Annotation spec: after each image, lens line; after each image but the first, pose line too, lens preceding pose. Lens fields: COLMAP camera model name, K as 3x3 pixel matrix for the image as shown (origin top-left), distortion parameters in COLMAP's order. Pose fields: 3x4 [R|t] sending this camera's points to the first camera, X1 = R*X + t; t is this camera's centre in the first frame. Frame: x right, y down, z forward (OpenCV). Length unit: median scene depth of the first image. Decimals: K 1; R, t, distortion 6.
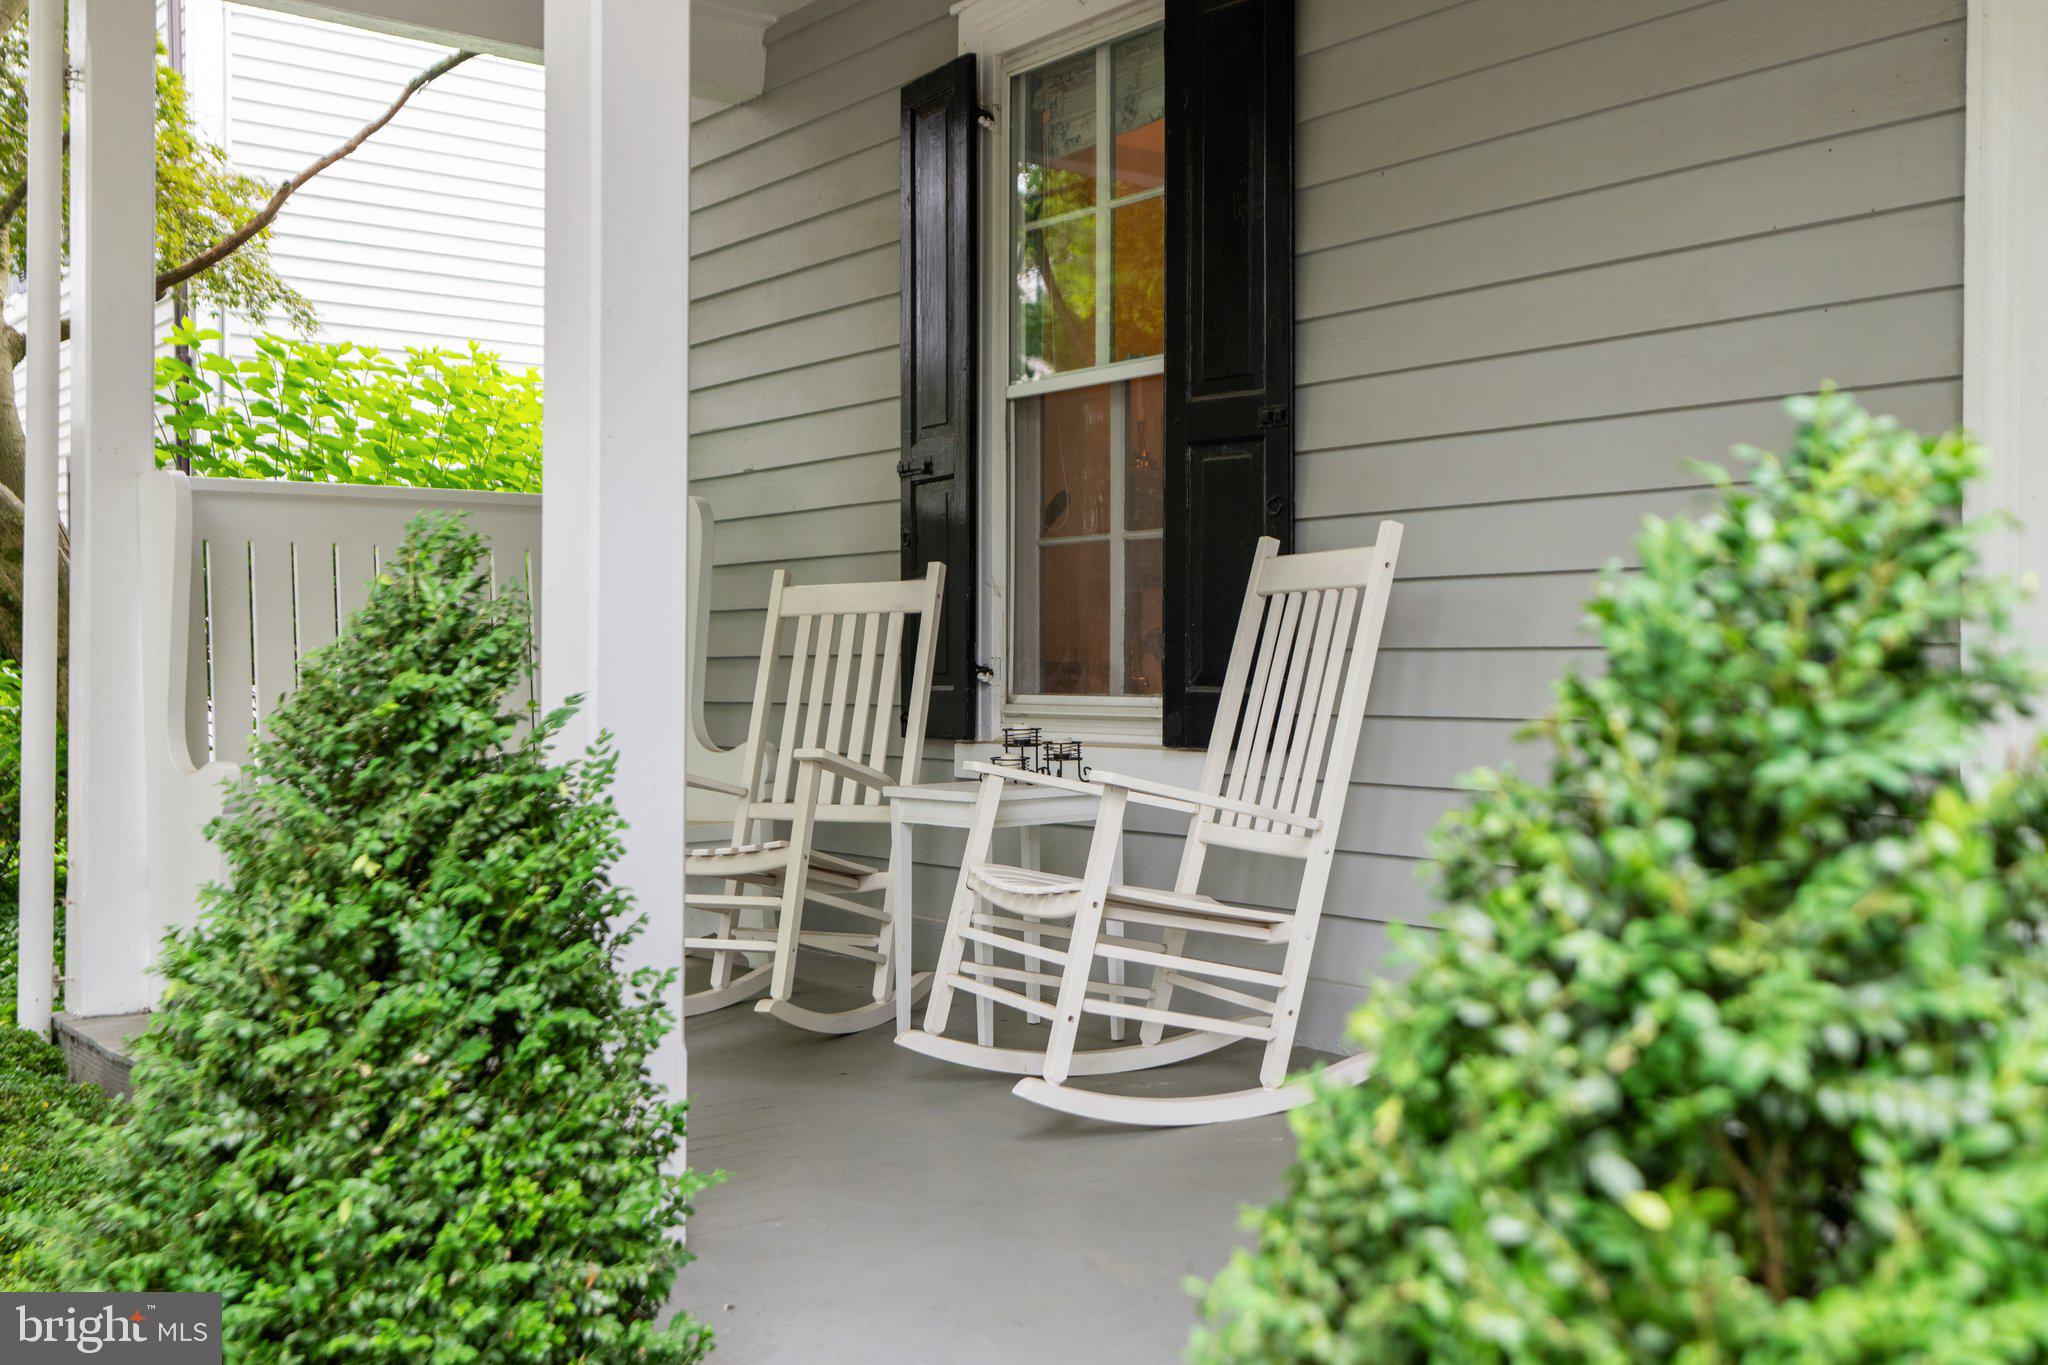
lens RADIAL K [[2104.2, 0, 1023.9], [0, 2104.2, 682.4], [0, 0, 1]] dist [-0.019571, 0.000000]
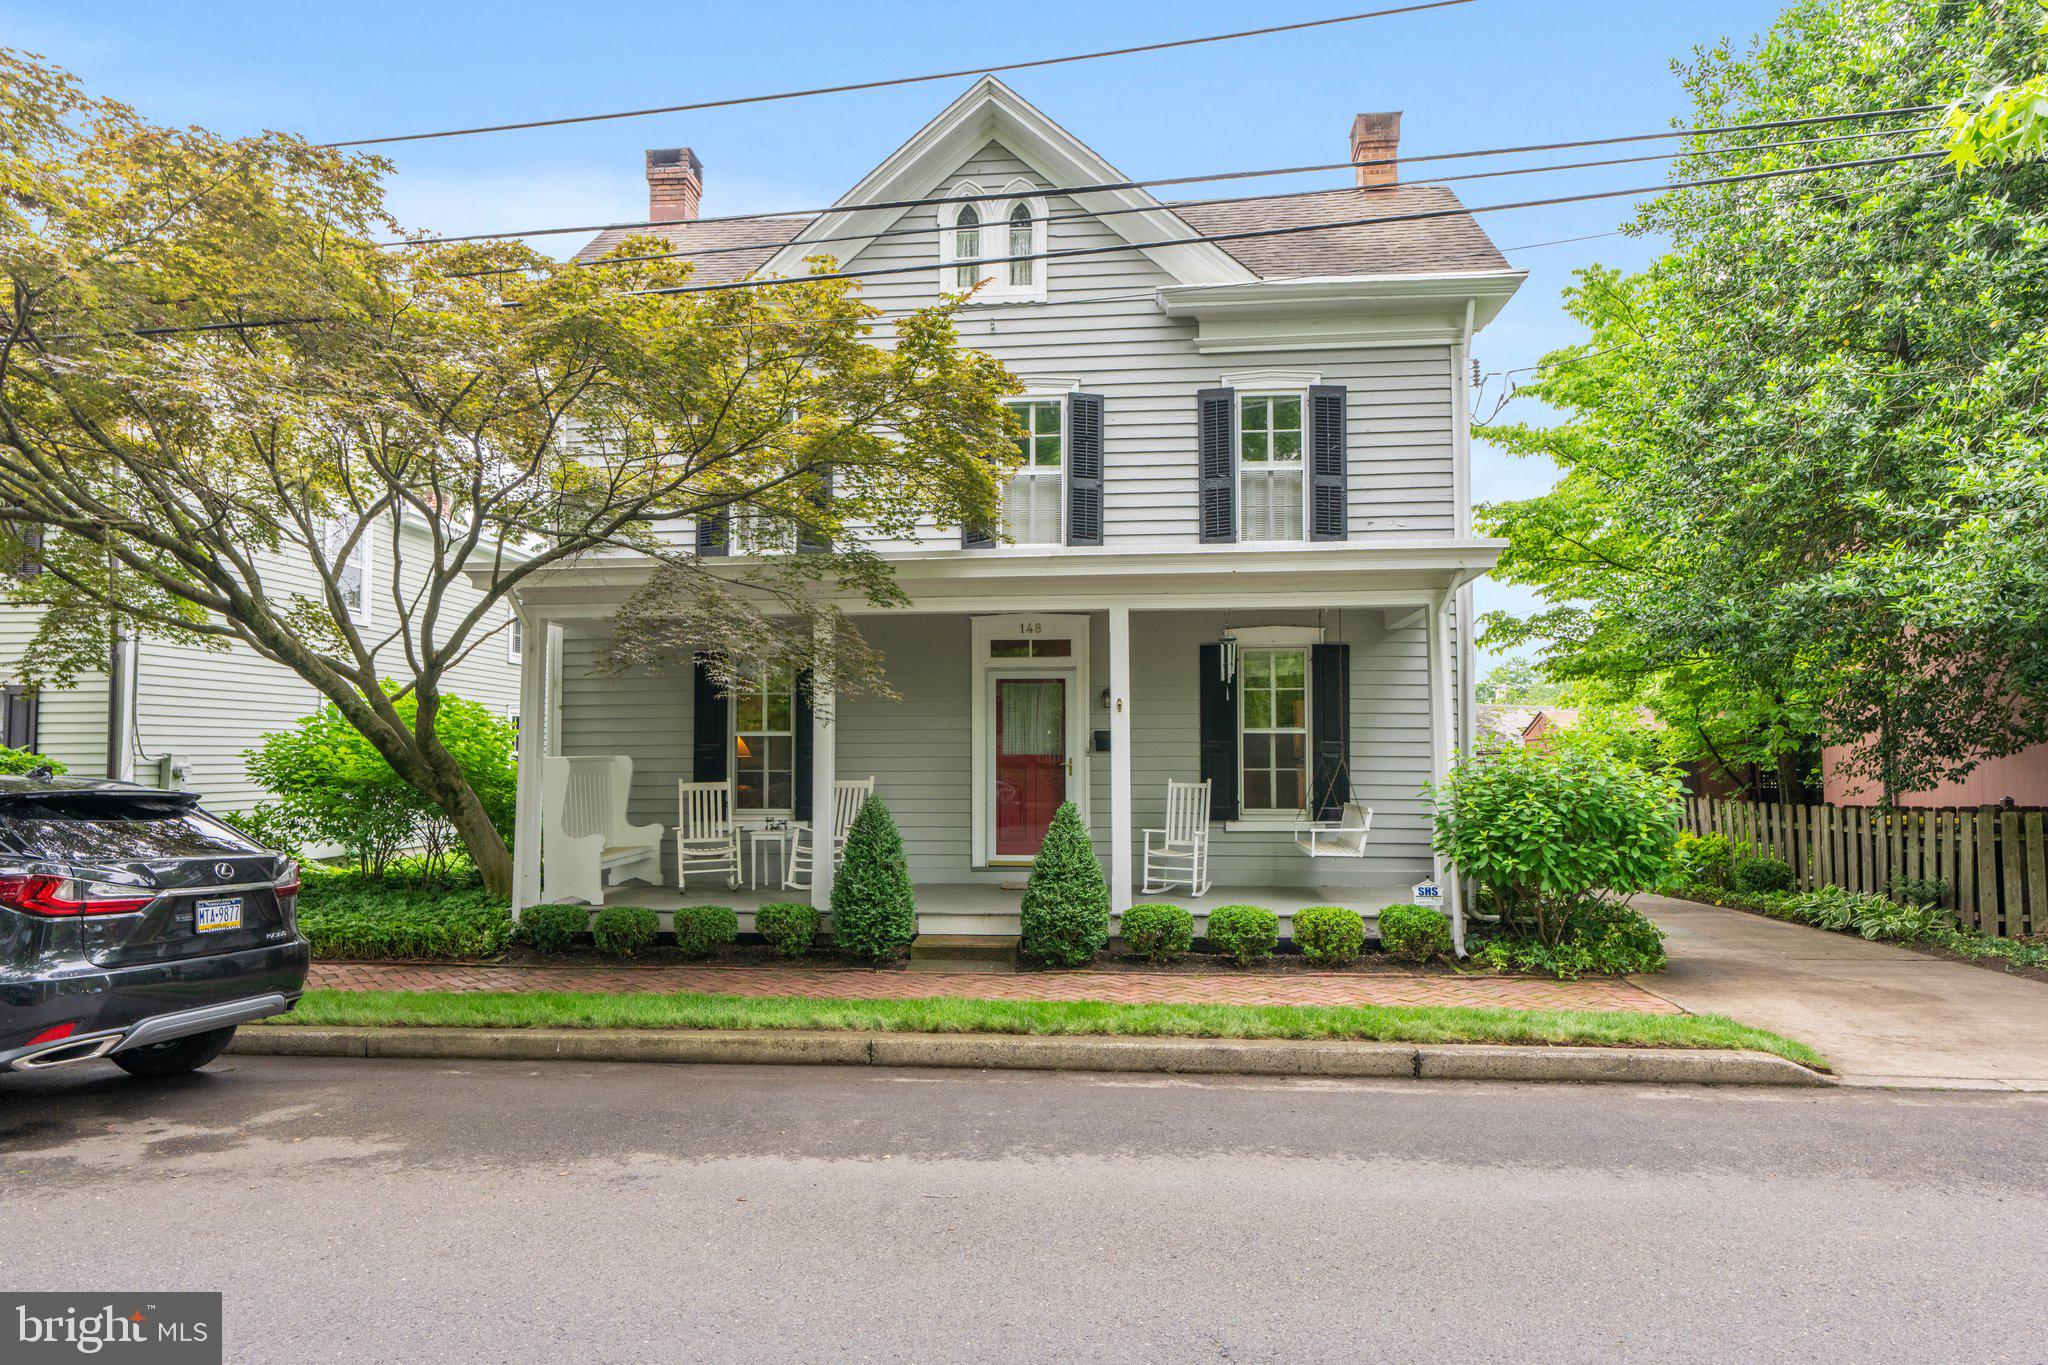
lens RADIAL K [[1190.9, 0, 1017.0], [0, 1190.9, 704.3], [0, 0, 1]] dist [0.002098, 0.004425]
pose [[0.690452, 0.029786, 0.722765, -1.673724], [0.006009, 0.998881, -0.046905, -0.108941], [-0.723353, 0.036729, 0.689500, -1.284426]]
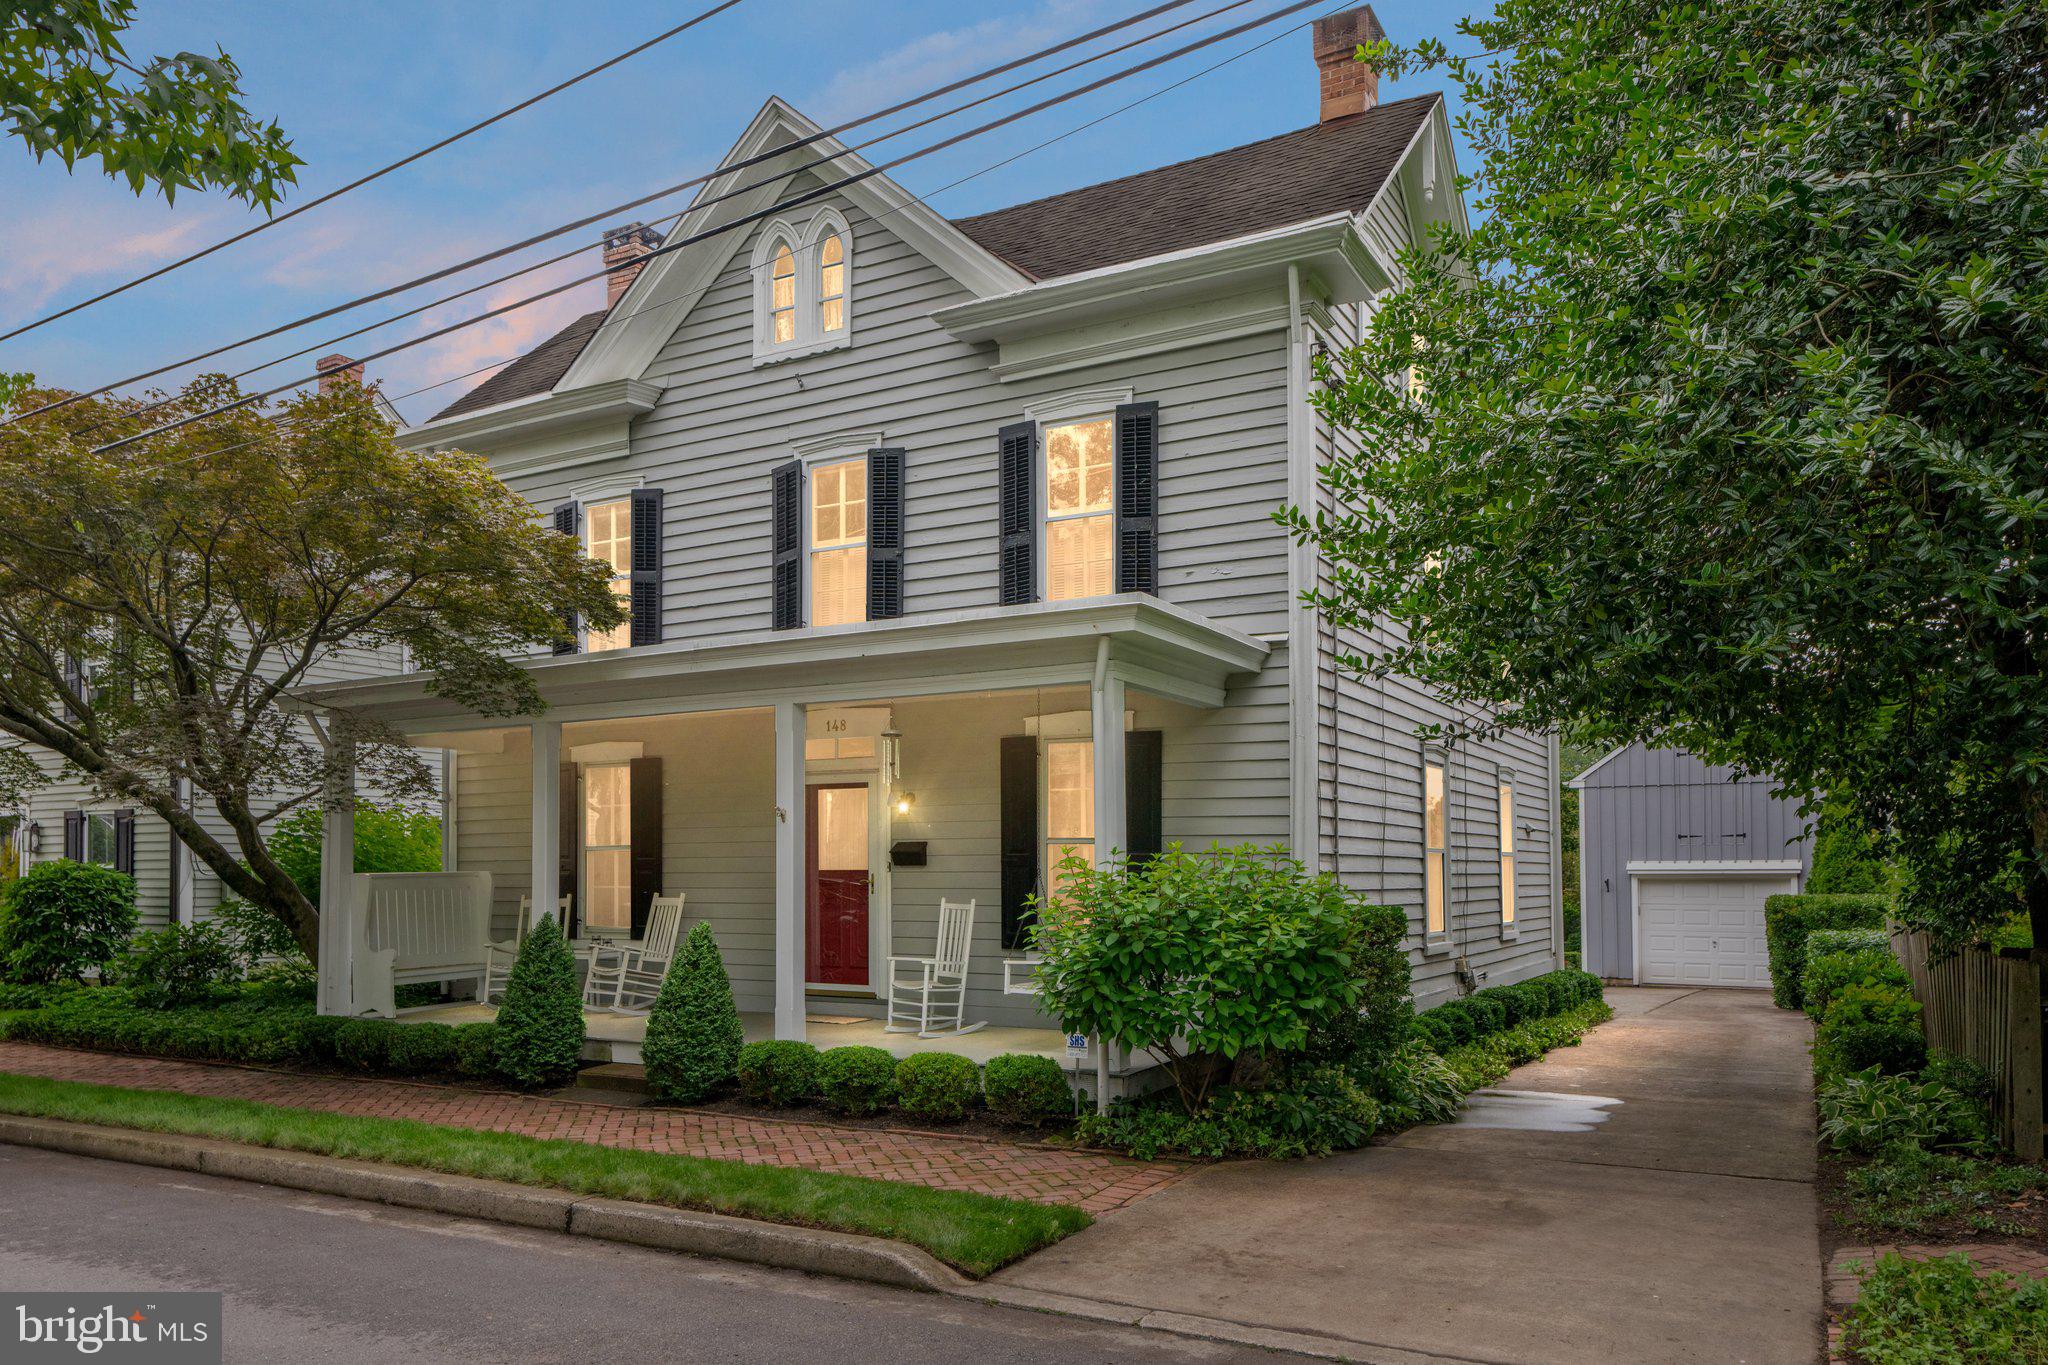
lens RADIAL K [[1454.8, 0, 1011.4], [0, 1454.8, 841.5], [0, 0, 1]] dist [0.007606, 0.001109]
pose [[0.925364, 0.003432, 0.379064, -0.386155], [0.005835, 0.999712, -0.023295, -0.108082], [-0.379034, 0.023769, 0.925077, -2.324337]]
